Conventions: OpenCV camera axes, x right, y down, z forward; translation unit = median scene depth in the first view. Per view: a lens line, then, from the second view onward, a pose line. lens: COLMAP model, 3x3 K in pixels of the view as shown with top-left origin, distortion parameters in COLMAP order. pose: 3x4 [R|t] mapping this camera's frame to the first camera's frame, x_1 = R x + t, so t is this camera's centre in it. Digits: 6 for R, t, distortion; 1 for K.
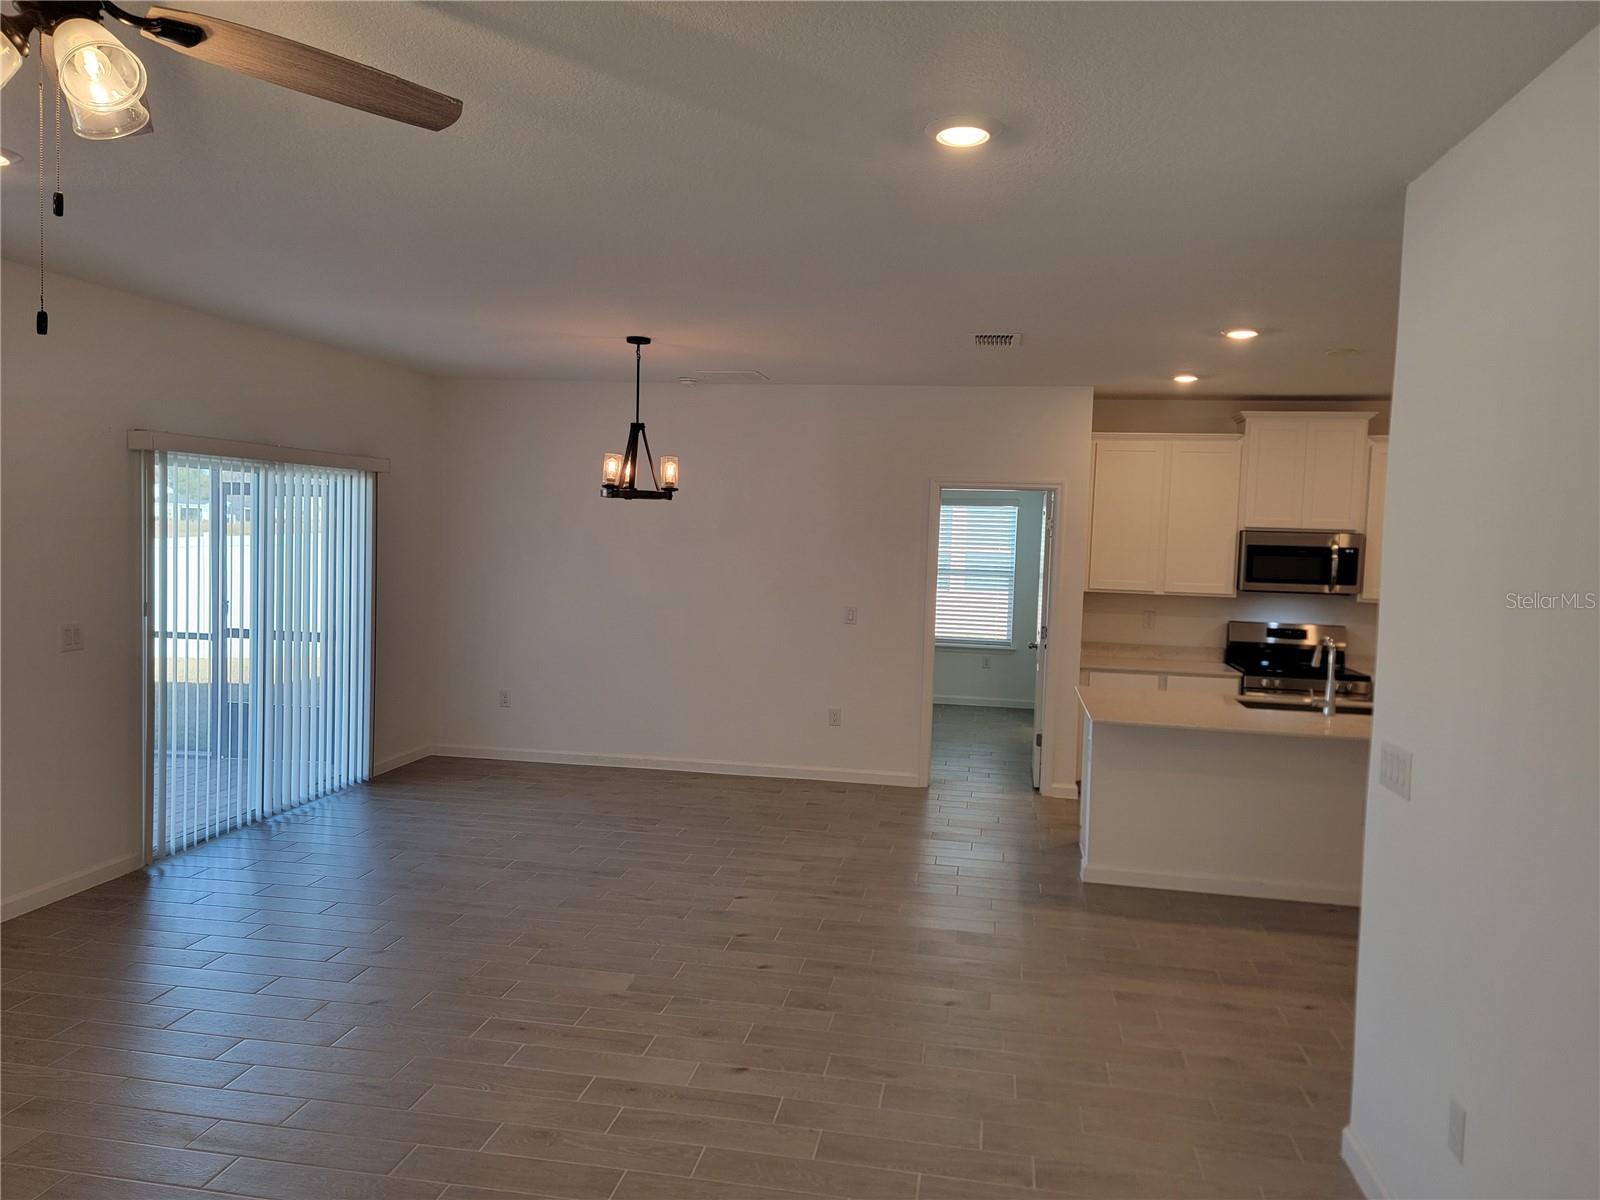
lens RADIAL K [[1100.8, 0, 842.6], [0, 1100.8, 581.0], [0, 0, 1]] dist [0.033549, -0.000617]
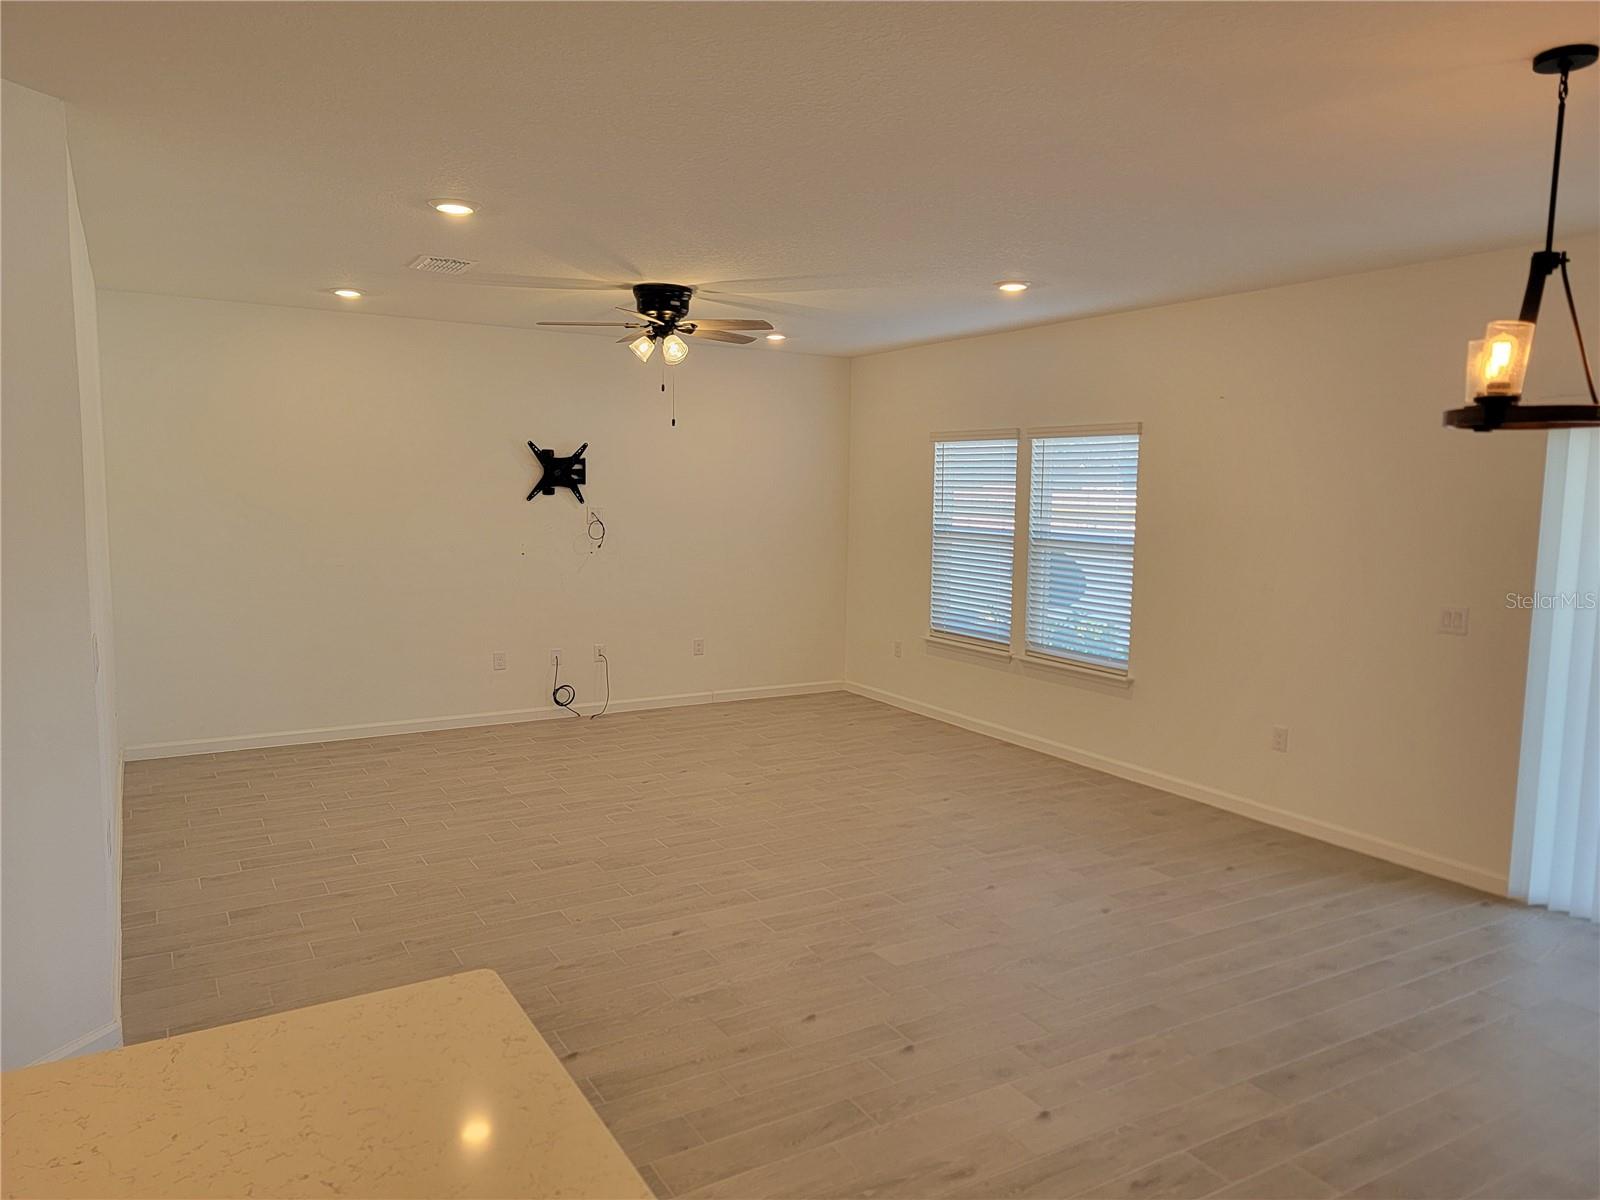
lens RADIAL K [[1108.2, 0, 800.0], [0, 1108.2, 600.0], [0, 0, 1]] dist [0.089513, -0.076073]
pose [[-0.777744, 0.022601, -0.628174, 0.262368], [-0.069679, 0.990095, 0.121891, -0.032428], [0.624707, 0.138571, -0.768466, 0.934116]]
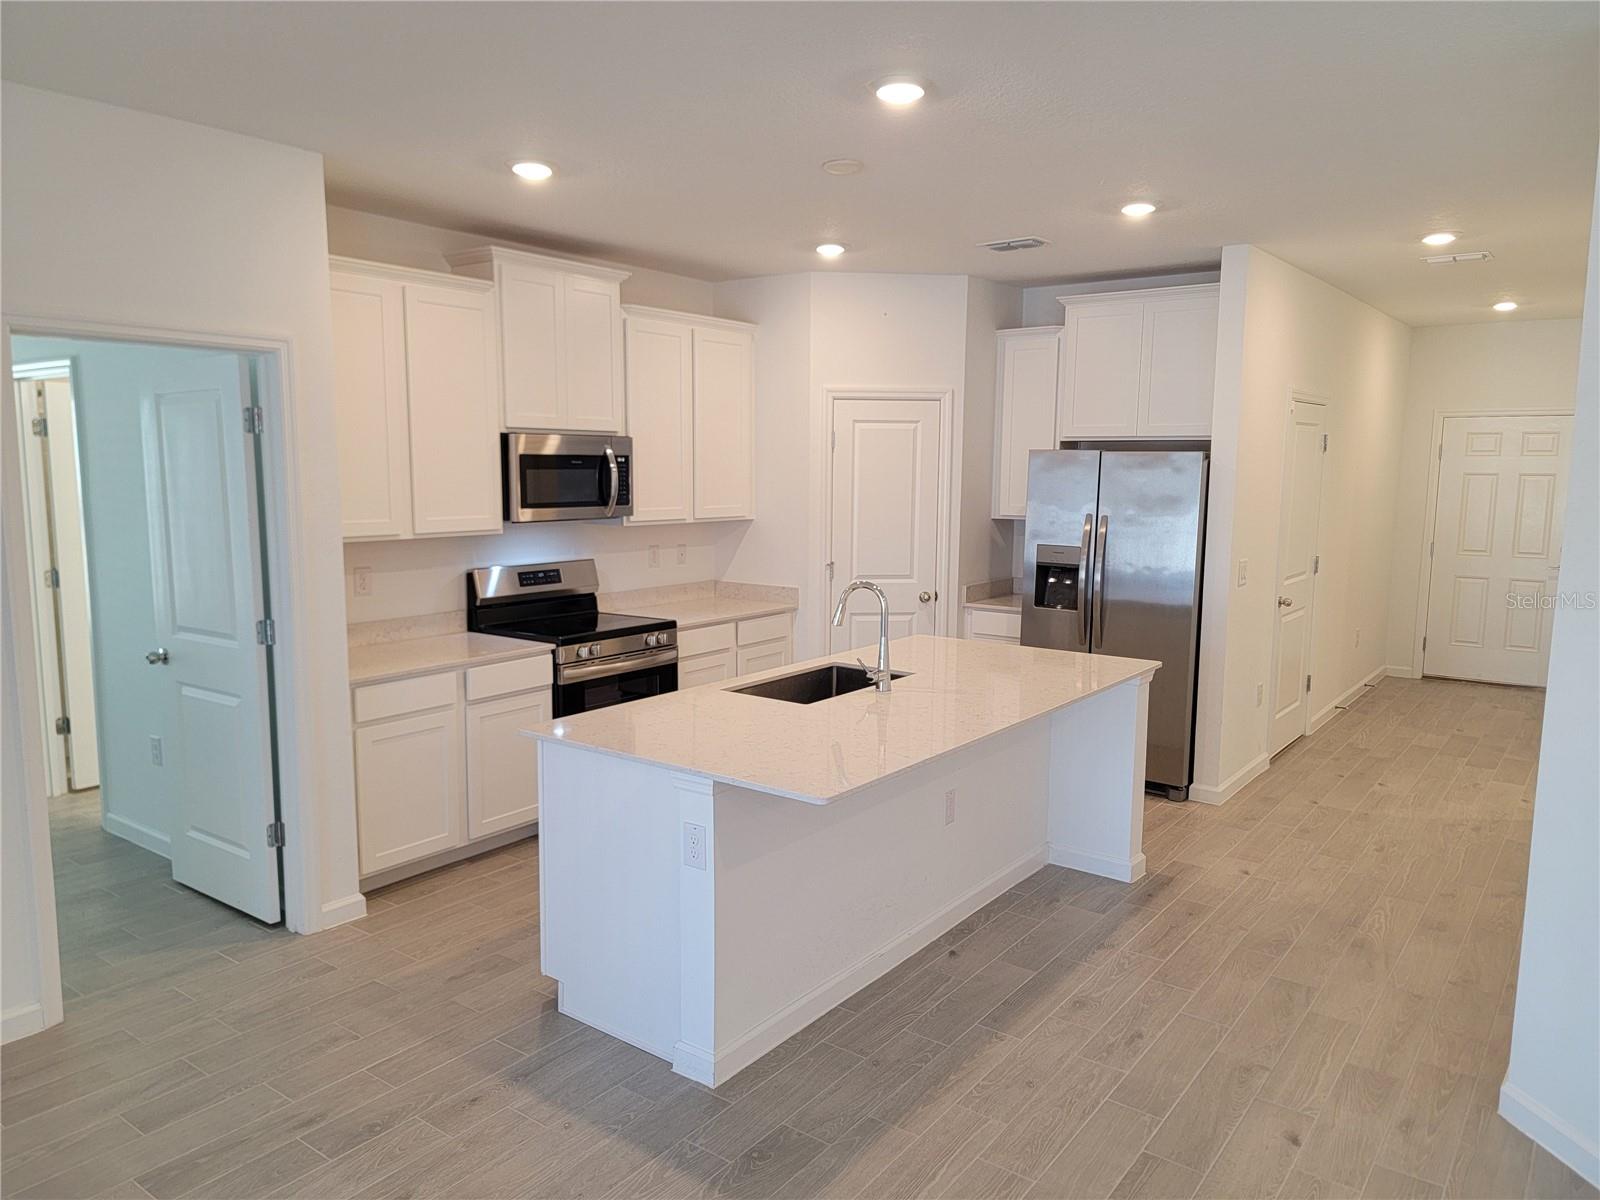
lens RADIAL K [[1106.2, 0, 800.0], [0, 1106.2, 600.0], [0, 0, 1]] dist [0.087945, -0.073755]
pose [[0.484555, -0.137687, 0.863857, -0.152190], [0.051767, 0.990318, 0.128806, -0.023664], [-0.873228, -0.017694, 0.486991, 0.530891]]
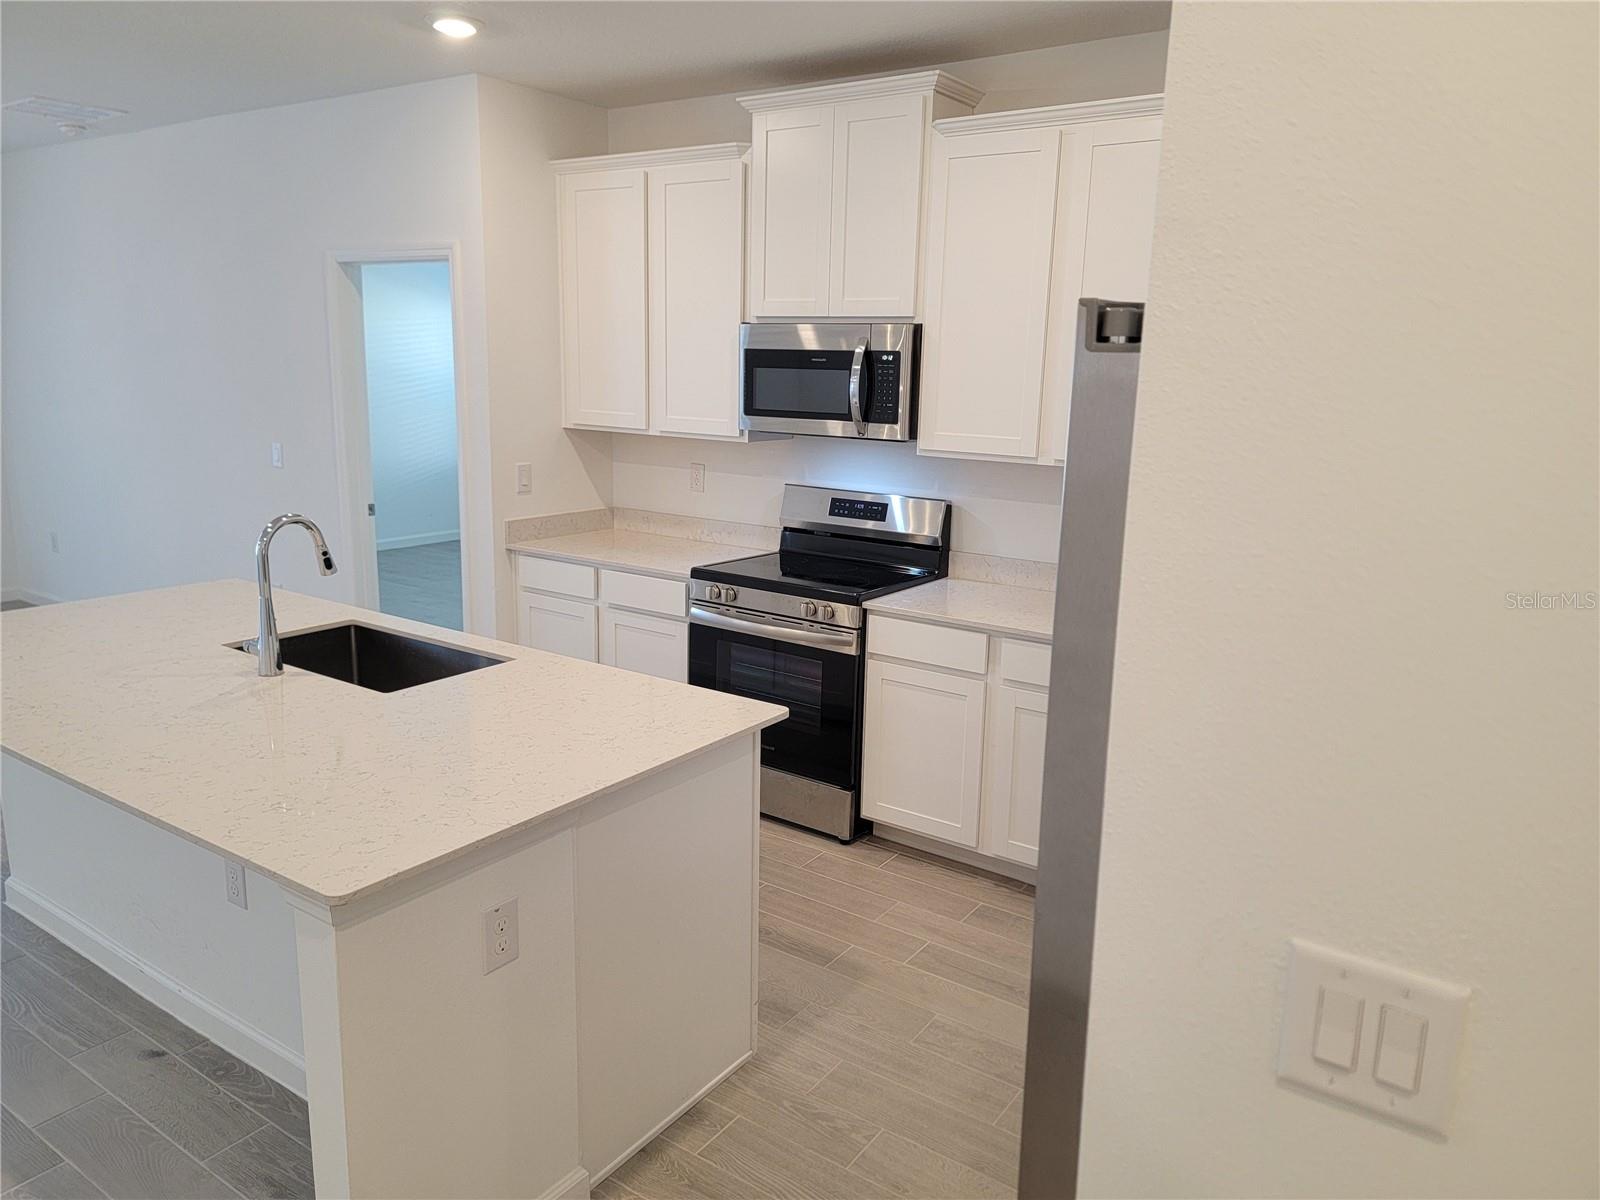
lens RADIAL K [[1108.2, 0, 800.0], [0, 1108.2, 600.0], [0, 0, 1]] dist [0.089513, -0.076073]
pose [[0.889182, 0.080581, -0.450402, 0.678238], [-0.006309, 0.986436, 0.164028, 0.000229], [0.457510, -0.143009, 0.877629, 0.506950]]
